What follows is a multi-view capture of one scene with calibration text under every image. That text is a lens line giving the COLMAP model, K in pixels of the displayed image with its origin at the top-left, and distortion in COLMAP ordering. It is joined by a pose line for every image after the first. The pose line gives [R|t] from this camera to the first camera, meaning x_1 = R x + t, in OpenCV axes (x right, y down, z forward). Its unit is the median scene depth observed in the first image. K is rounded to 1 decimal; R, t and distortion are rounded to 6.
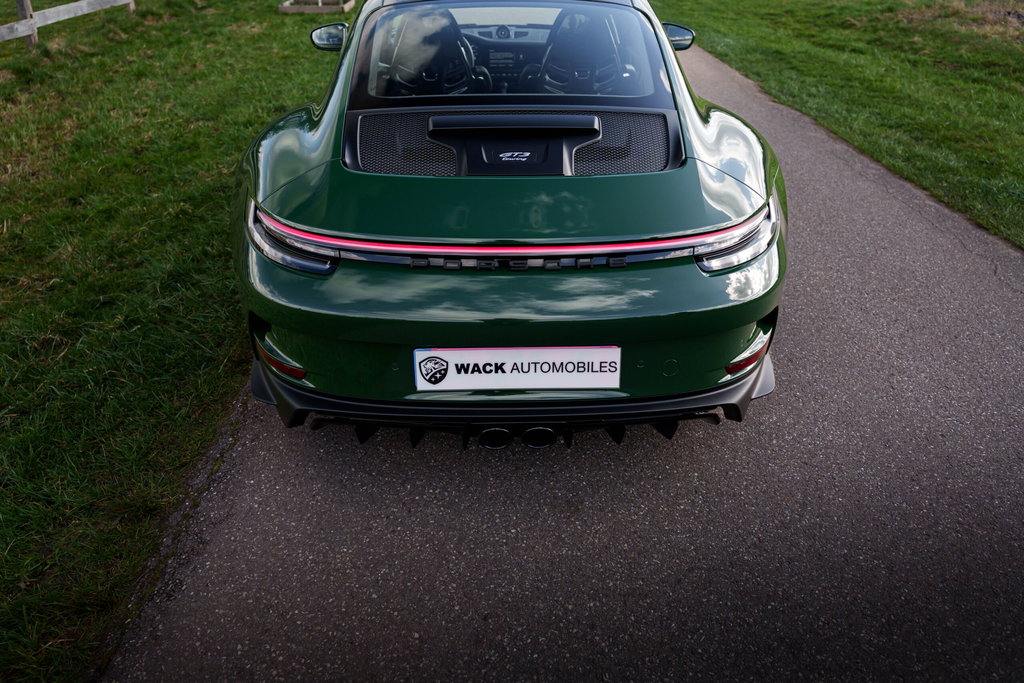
lens RADIAL K [[696.8, 0, 515.1], [0, 696.8, 345.3], [0, 0, 1]] dist [-0.012618, -0.001965]
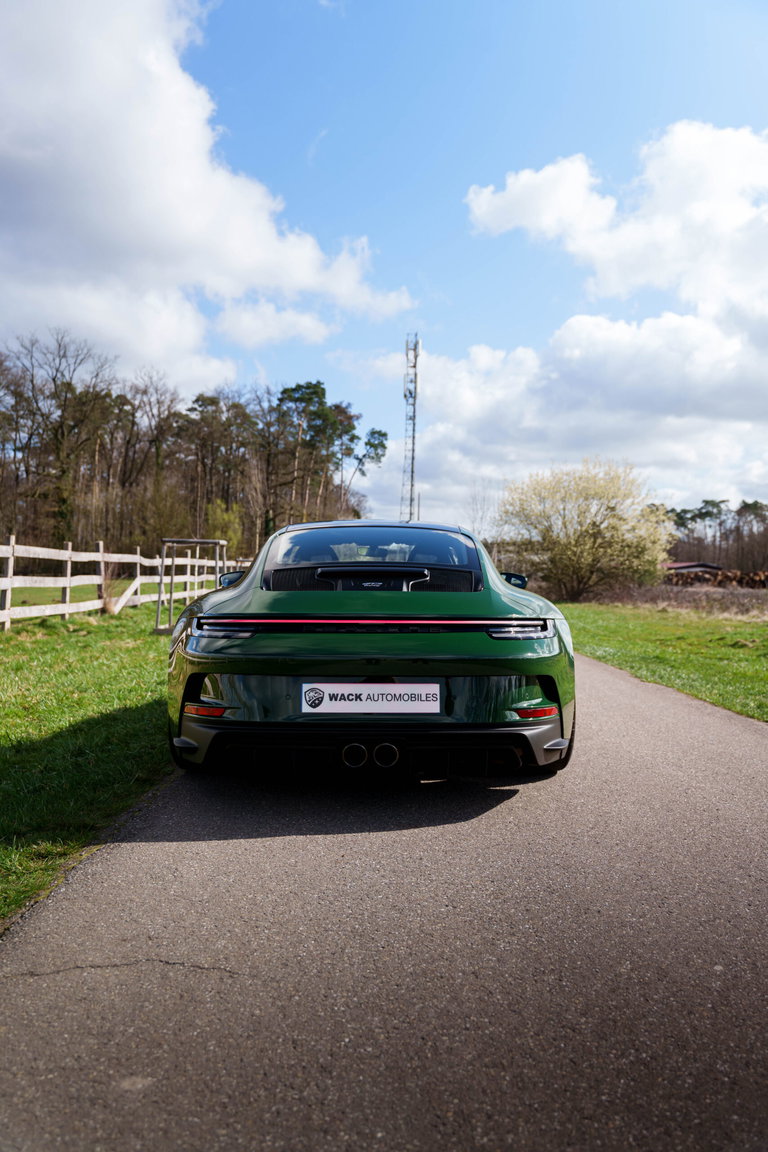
lens RADIAL K [[895.8, 0, 391.7], [0, 895.8, 592.8], [0, 0, 1]] dist [-0.009794, -0.002013]
pose [[0.999933, 0.001191, -0.011543, 0.046548], [-0.006966, 0.857151, -0.515018, 0.544514], [0.009281, 0.515064, 0.857102, -0.497890]]
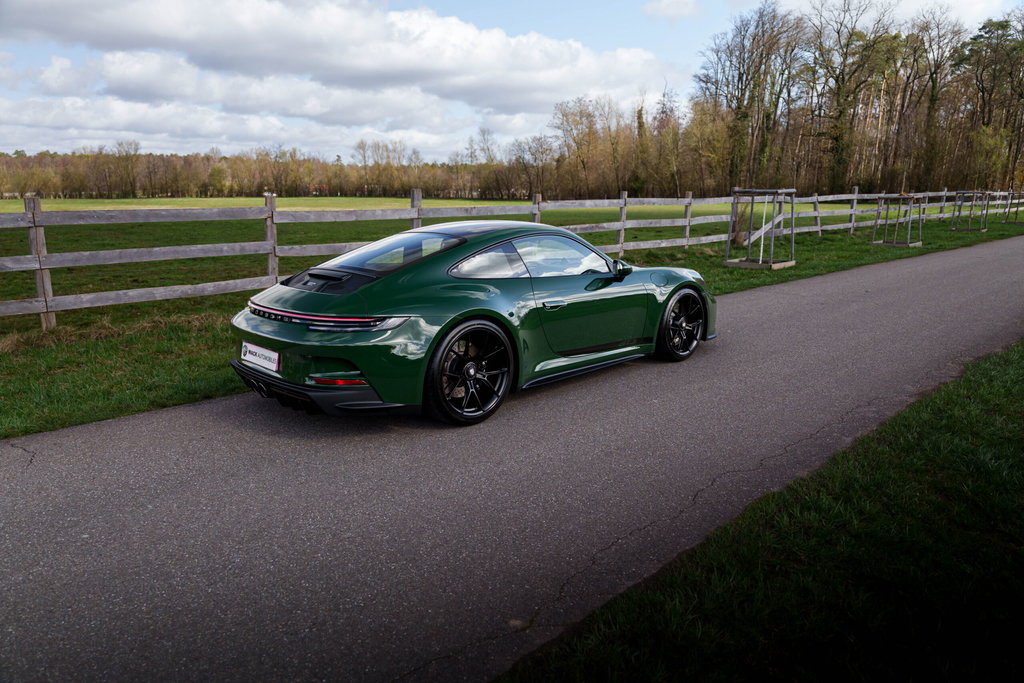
lens RADIAL K [[696.8, 0, 507.3], [0, 696.8, 331.9], [0, 0, 1]] dist [-0.012618, -0.001965]
pose [[0.659744, 0.127708, -0.740560, 1.614619], [-0.384765, 0.903893, -0.186902, 0.053120], [0.645518, 0.408249, 0.645475, -0.052459]]
